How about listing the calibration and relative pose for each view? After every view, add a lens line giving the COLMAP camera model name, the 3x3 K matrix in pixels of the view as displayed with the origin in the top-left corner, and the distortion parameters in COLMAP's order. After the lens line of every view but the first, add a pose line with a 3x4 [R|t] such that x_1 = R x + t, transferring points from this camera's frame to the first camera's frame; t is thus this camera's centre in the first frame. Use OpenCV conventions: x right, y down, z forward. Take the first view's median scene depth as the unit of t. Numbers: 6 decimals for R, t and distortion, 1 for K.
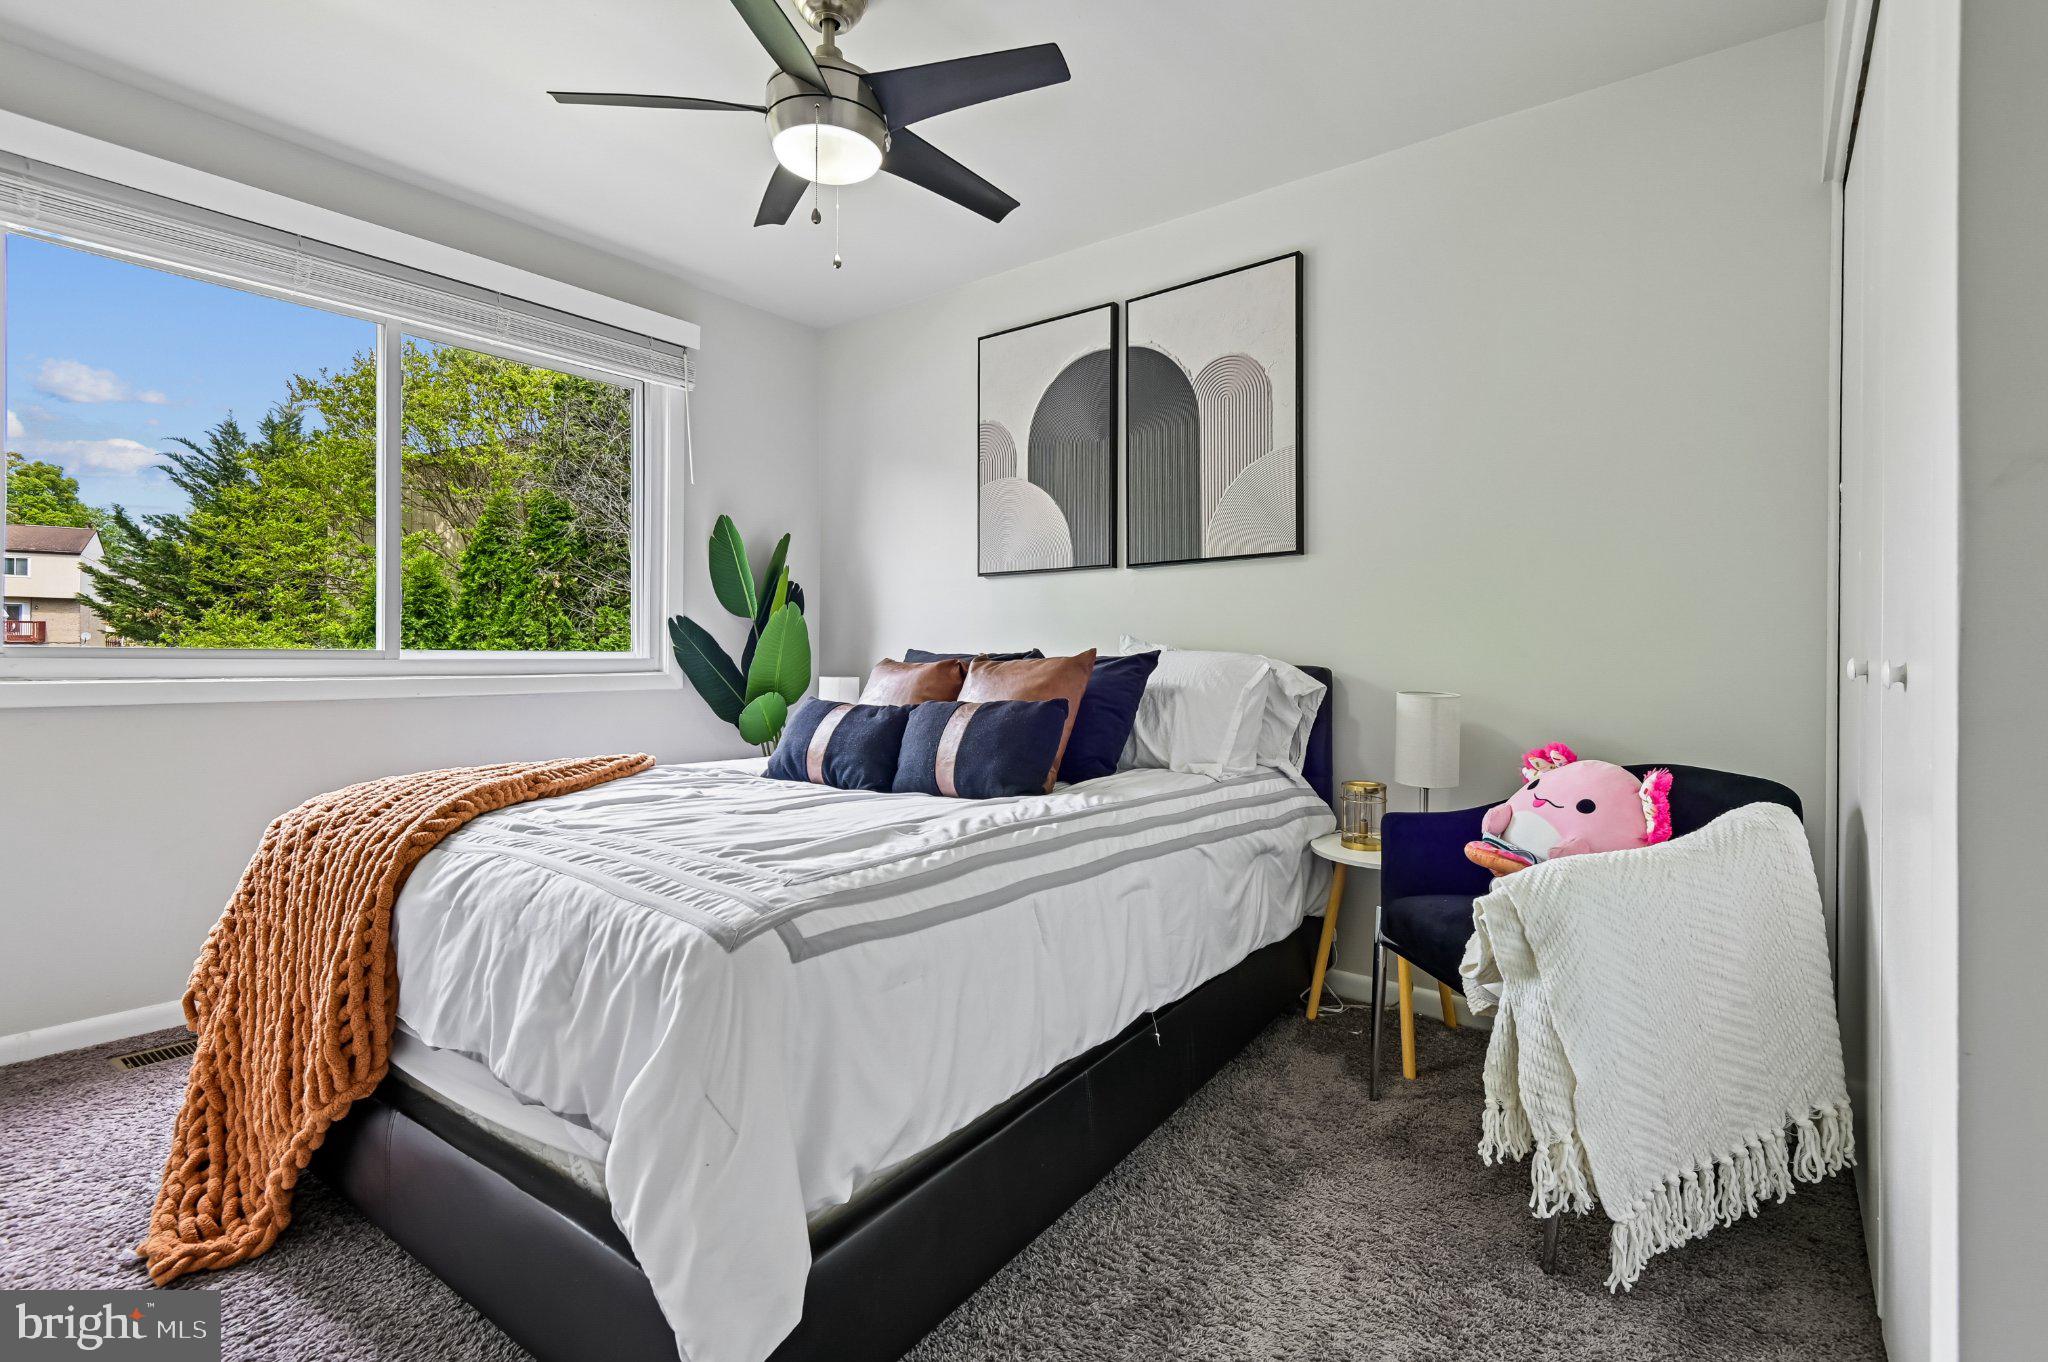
lens RADIAL K [[946.0, 0, 1024.0], [0, 946.0, 681.0], [0, 0, 1]] dist [0.029350, -0.024741]
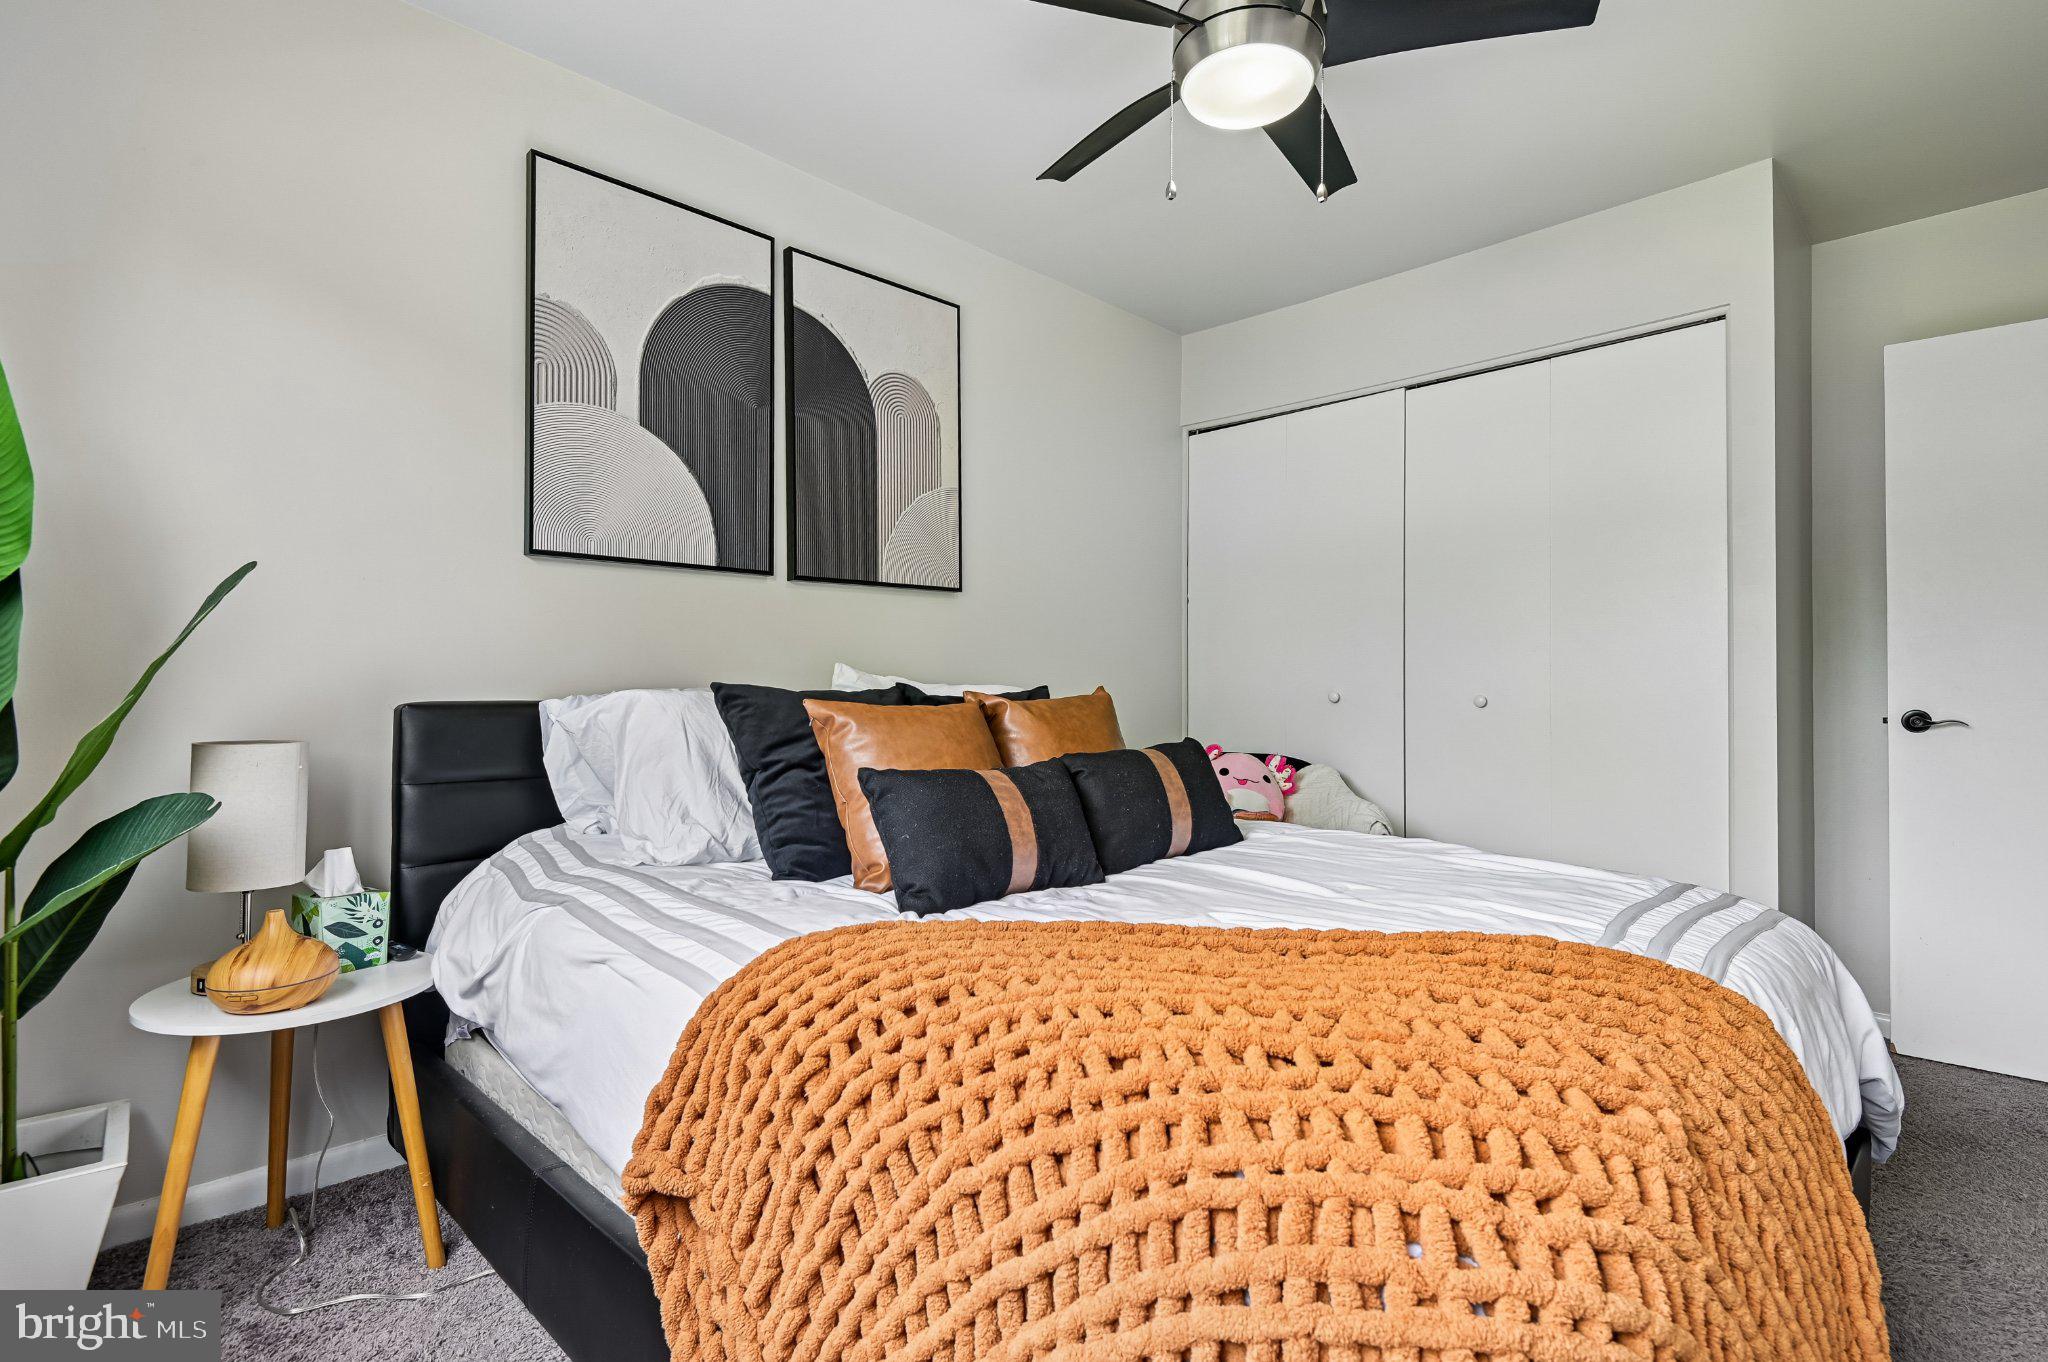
lens RADIAL K [[946.0, 0, 1024.0], [0, 946.0, 681.0], [0, 0, 1]] dist [0.029350, -0.024741]
pose [[0.181646, 0.001163, 0.983363, -0.636172], [0.011383, 0.999930, -0.003286, -0.028124], [-0.983298, 0.011791, 0.181620, 0.654918]]
